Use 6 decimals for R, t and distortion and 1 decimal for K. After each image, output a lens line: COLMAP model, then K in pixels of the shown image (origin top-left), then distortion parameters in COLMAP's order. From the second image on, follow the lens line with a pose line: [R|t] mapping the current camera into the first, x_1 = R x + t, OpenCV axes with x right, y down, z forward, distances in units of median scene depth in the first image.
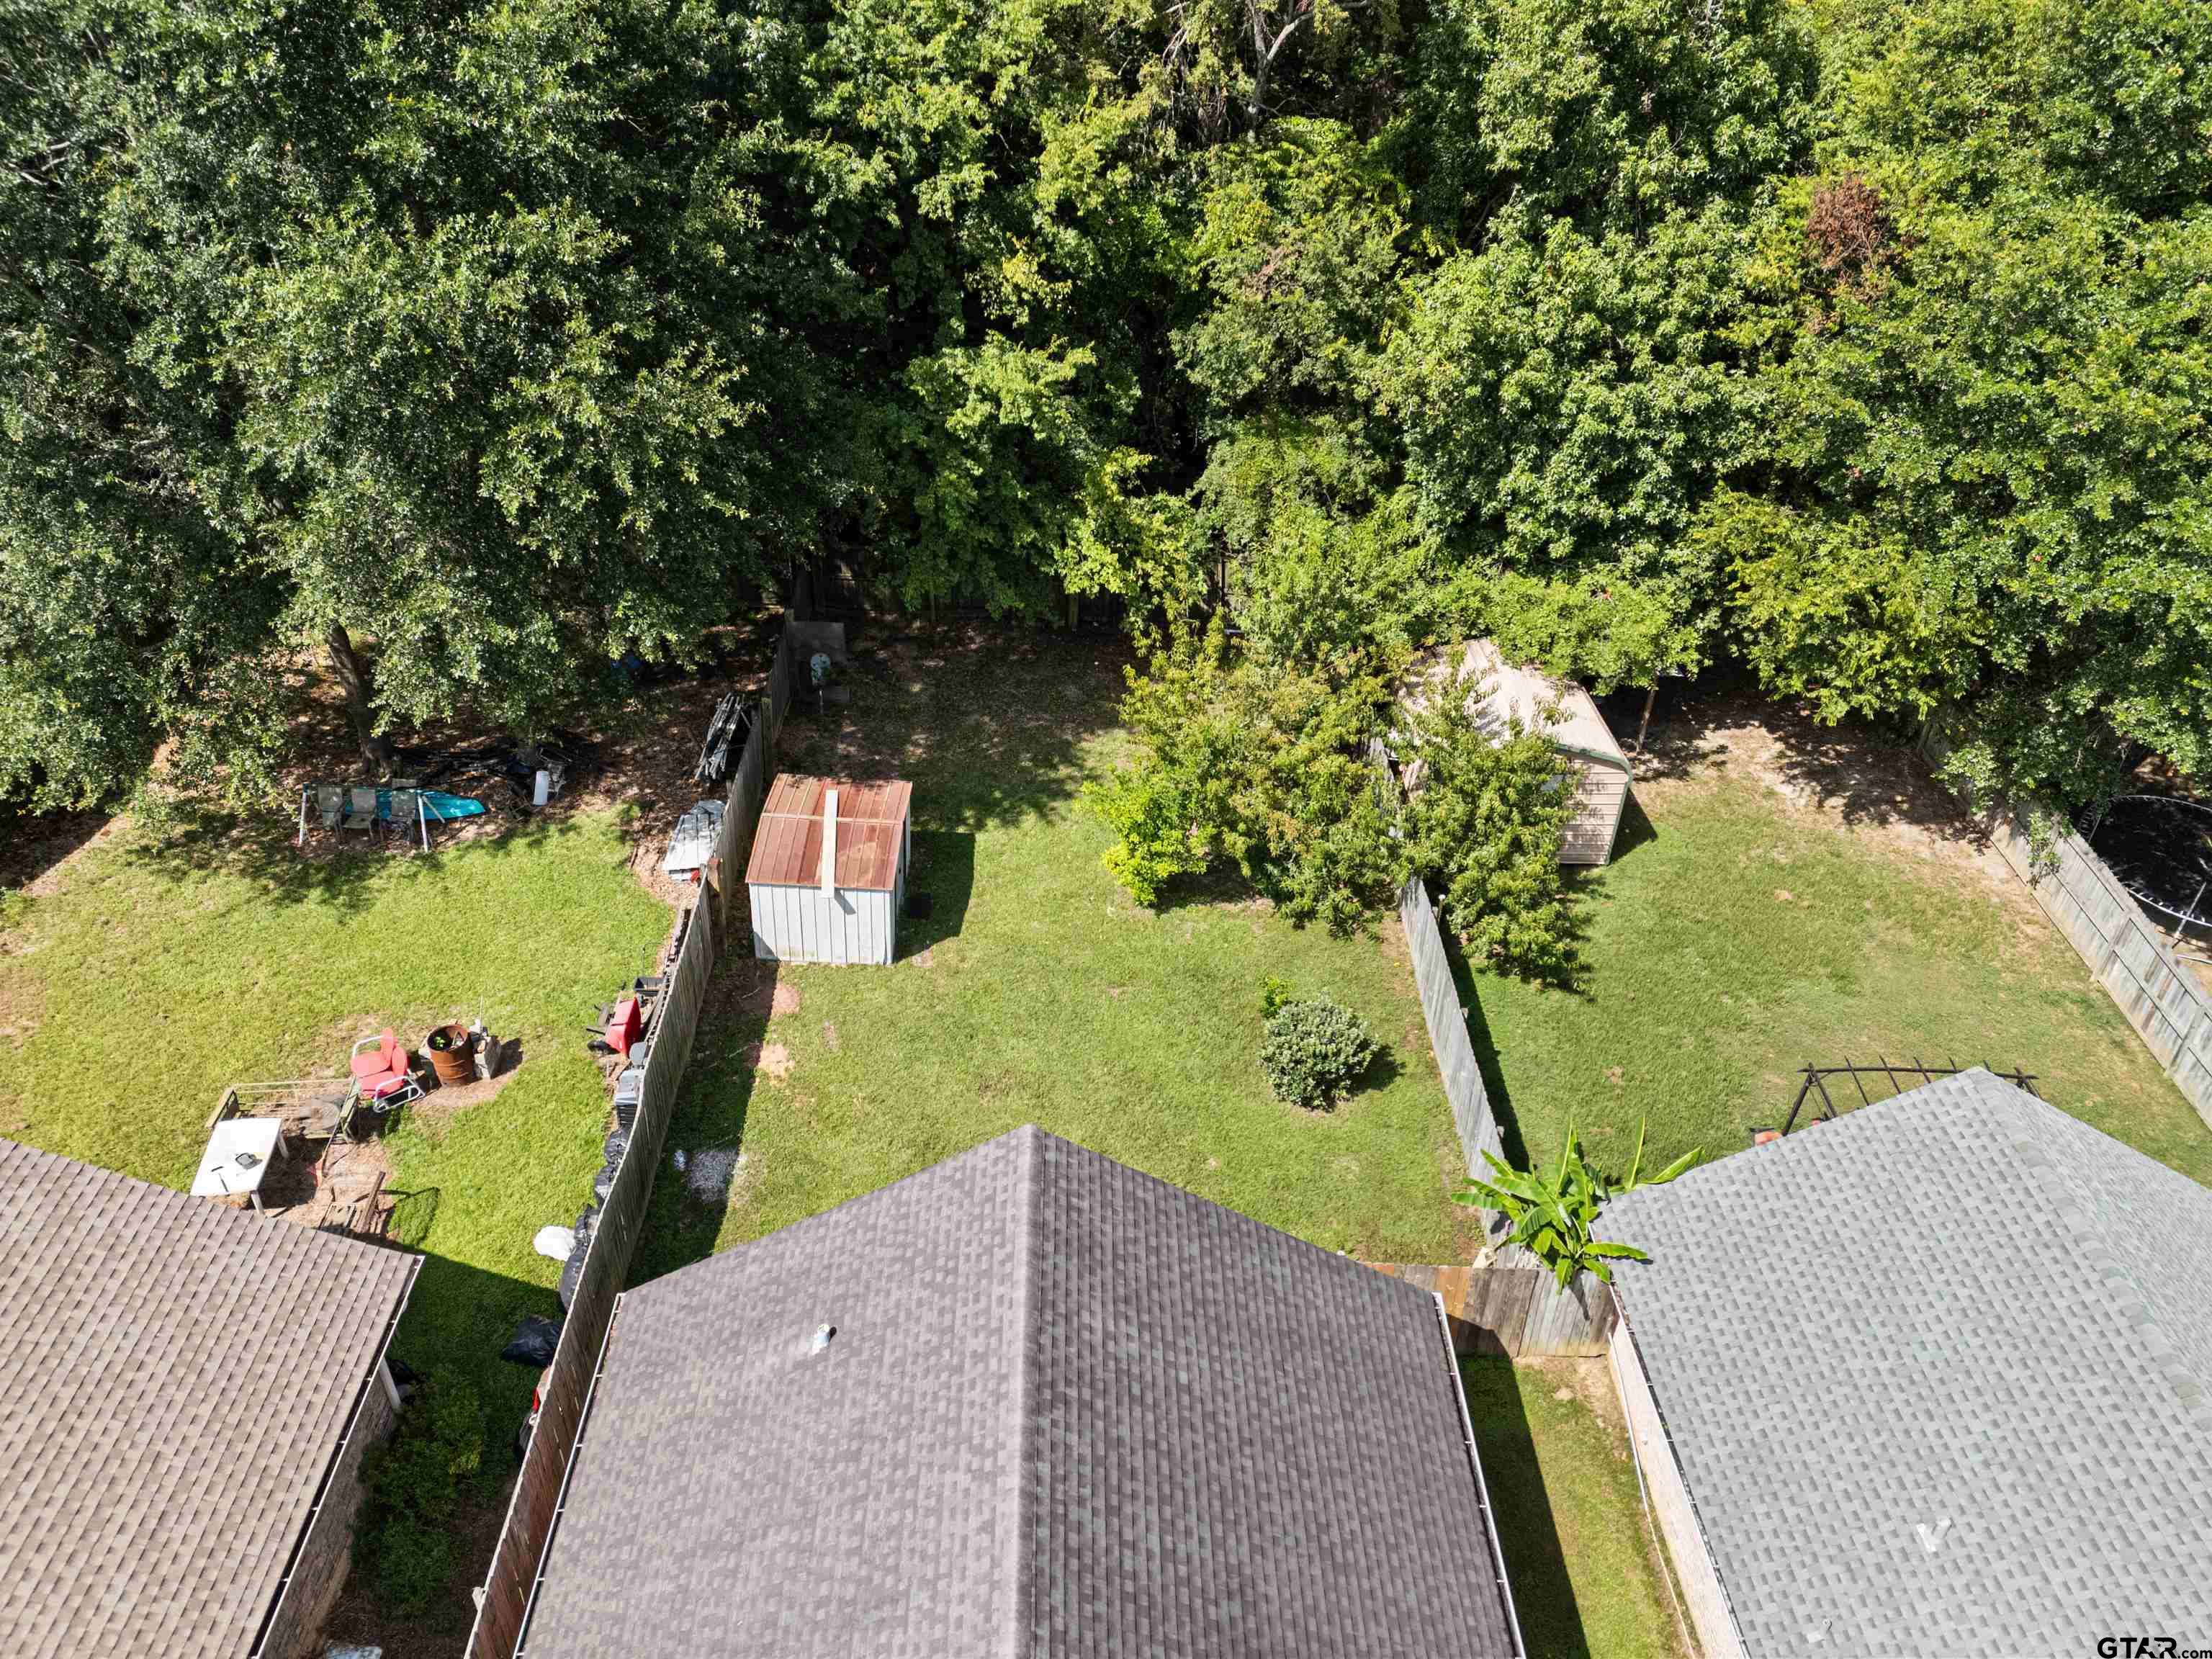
lens RADIAL K [[1630.0, 0, 1099.6], [0, 1630.0, 814.9], [0, 0, 1]] dist [0.111170, -0.115708]
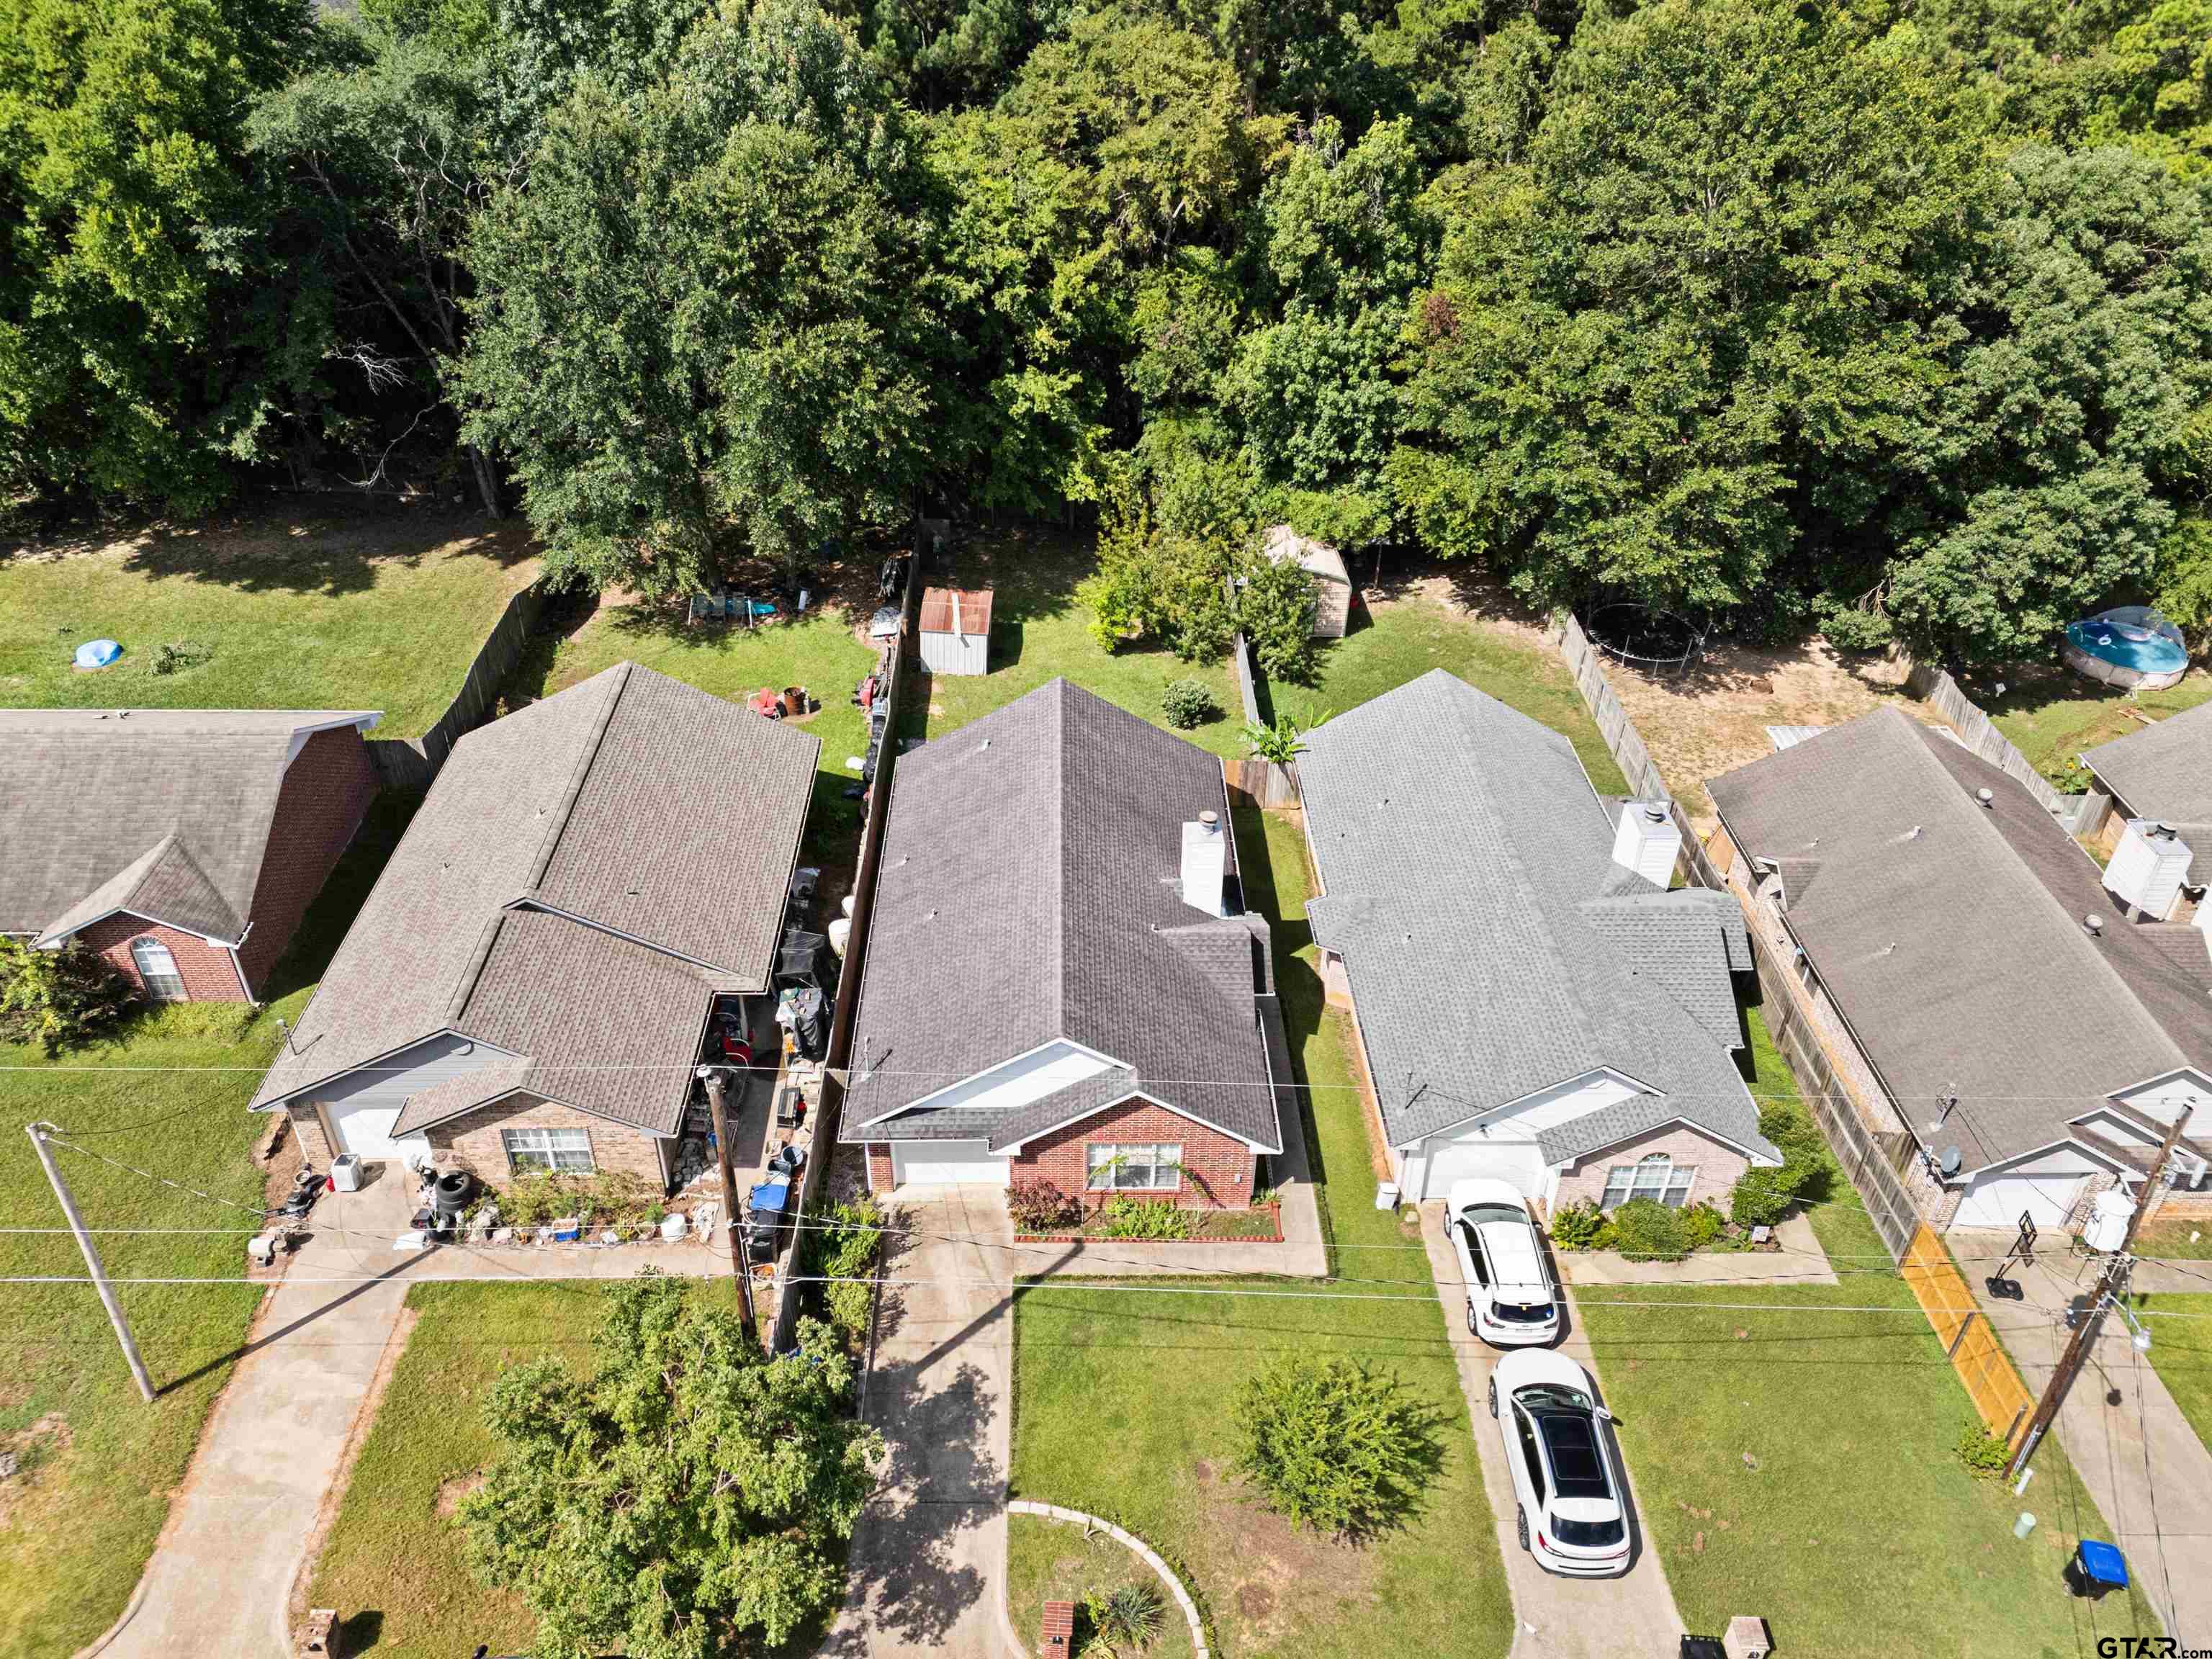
lens RADIAL K [[1630.0, 0, 1099.6], [0, 1630.0, 814.9], [0, 0, 1]] dist [0.111170, -0.115708]
pose [[0.999950, -0.008184, 0.005832, 0.002669], [0.008205, 0.999960, -0.003621, 0.257676], [-0.005803, 0.003669, 0.999976, -0.987391]]
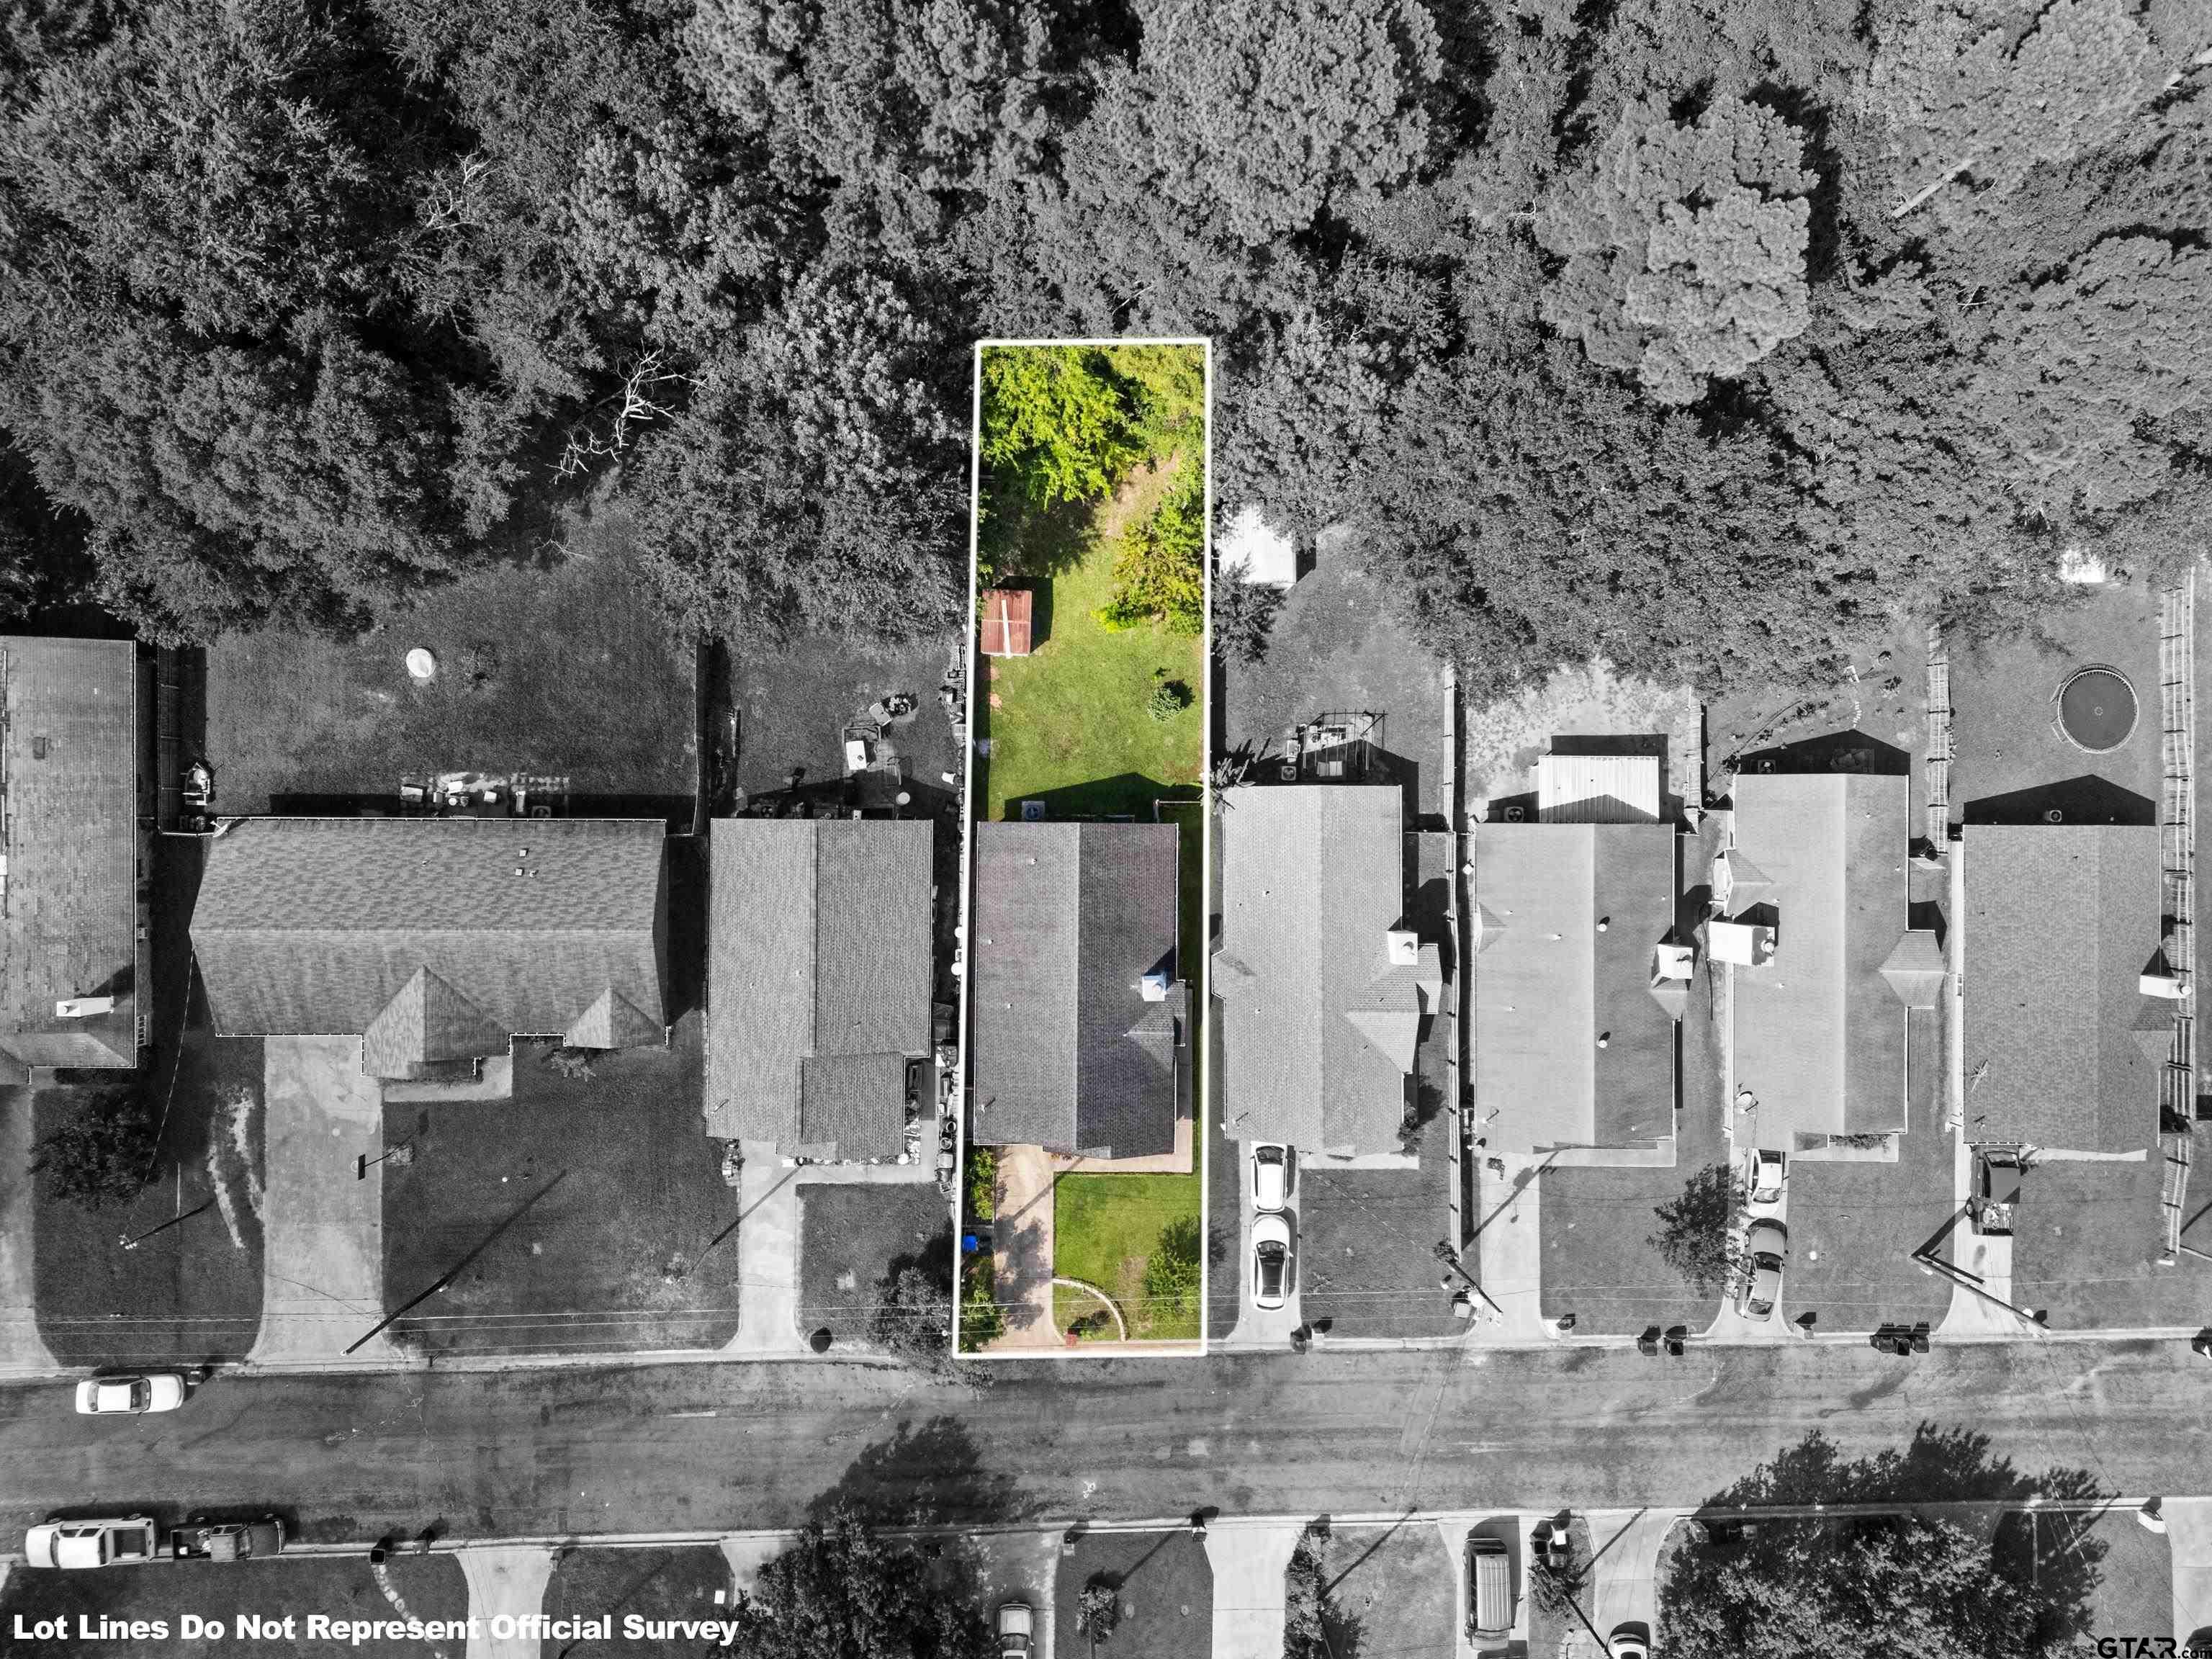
lens RADIAL K [[1630.0, 0, 1099.6], [0, 1630.0, 814.9], [0, 0, 1]] dist [0.111170, -0.115708]
pose [[0.999688, 0.022790, 0.010213, -0.020489], [-0.021359, 0.568368, 0.822497, -2.020084], [0.012940, -0.822459, 0.568678, -0.844483]]
